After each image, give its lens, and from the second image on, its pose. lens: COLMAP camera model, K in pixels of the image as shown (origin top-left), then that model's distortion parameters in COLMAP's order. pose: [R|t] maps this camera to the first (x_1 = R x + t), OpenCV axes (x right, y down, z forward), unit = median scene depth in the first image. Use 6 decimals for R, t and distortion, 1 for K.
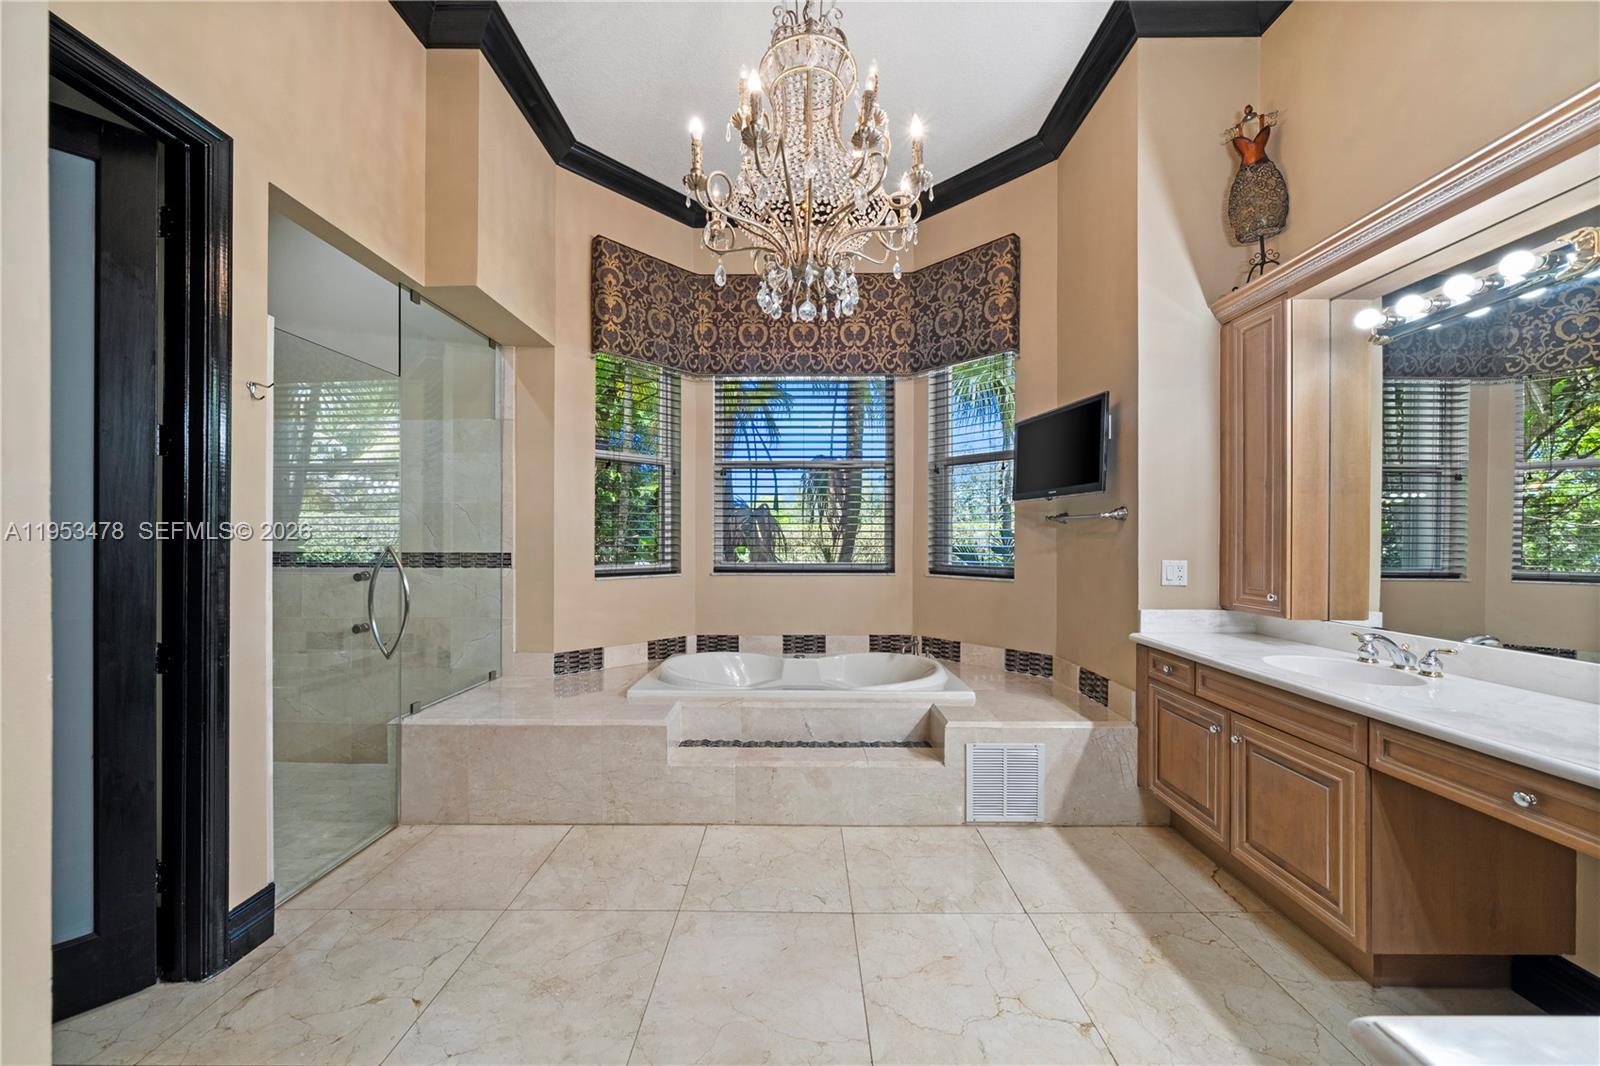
lens RADIAL K [[604.1, 0, 807.9], [0, 604.1, 534.8], [0, 0, 1]] dist [0.003165, 0.000464]
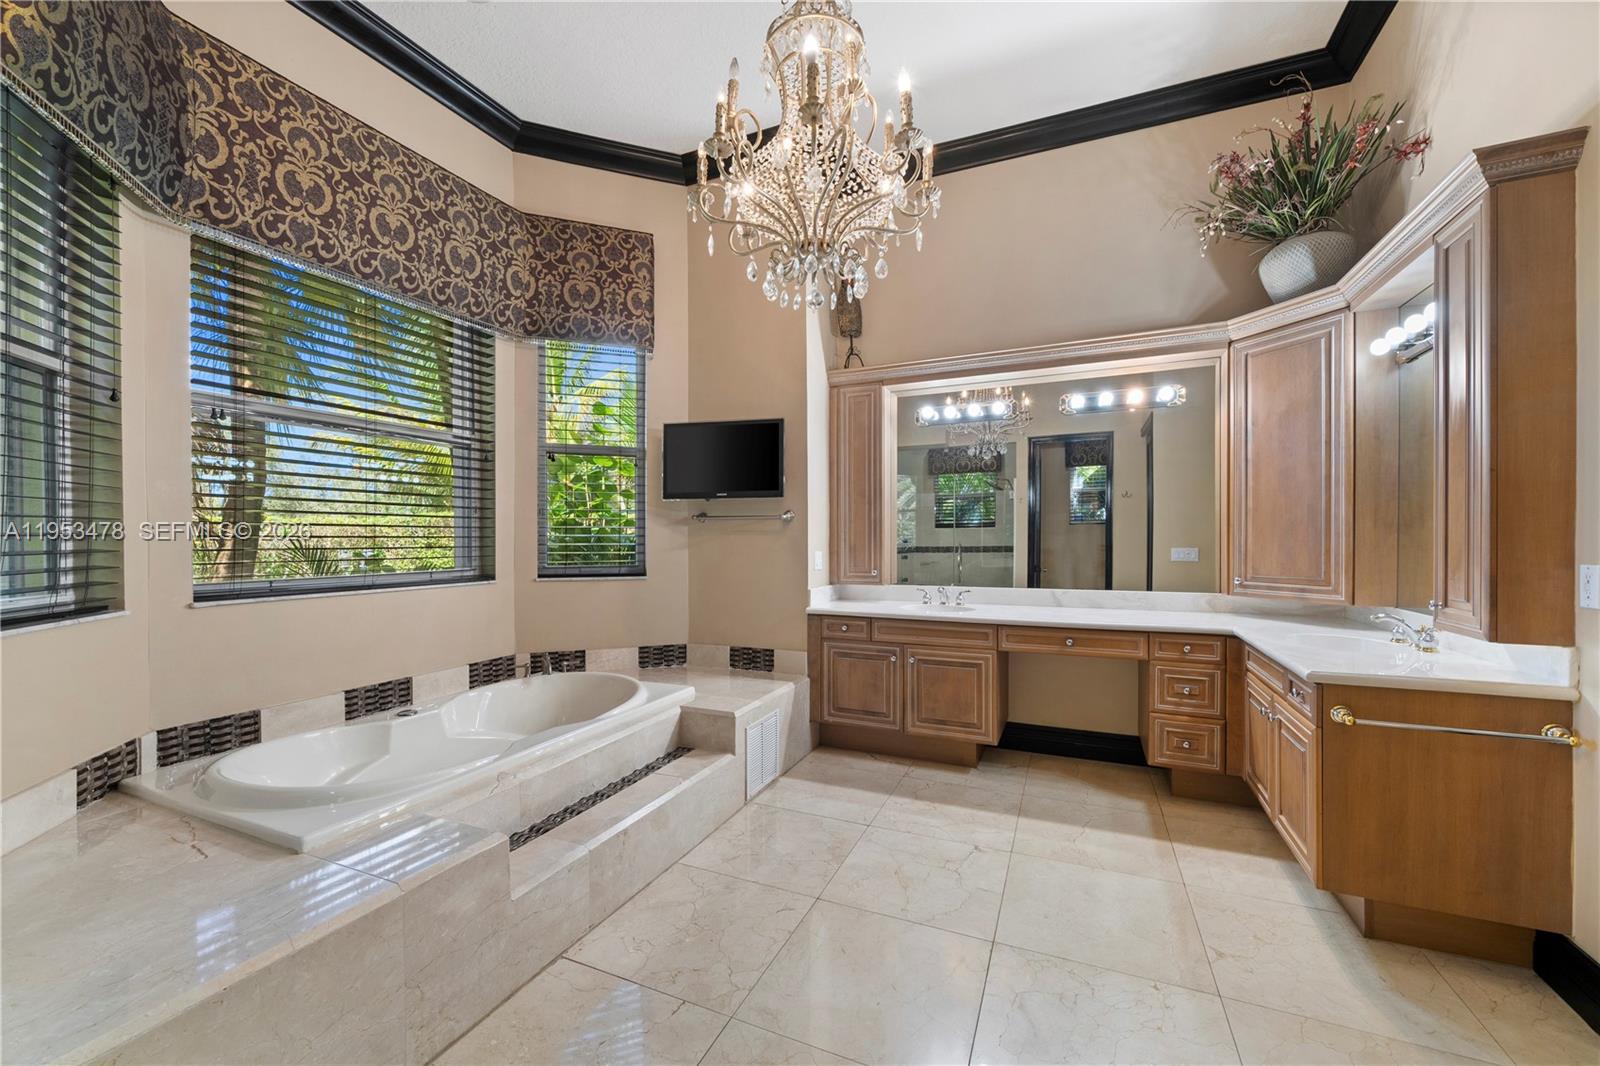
lens RADIAL K [[604.1, 0, 845.9], [0, 604.1, 538.9], [0, 0, 1]] dist [0.003165, 0.000464]
pose [[0.380040, -0.005895, 0.924951, -0.610381], [-0.001065, 0.999976, 0.006811, 0.004314], [-0.924969, -0.003574, 0.380025, 0.403430]]
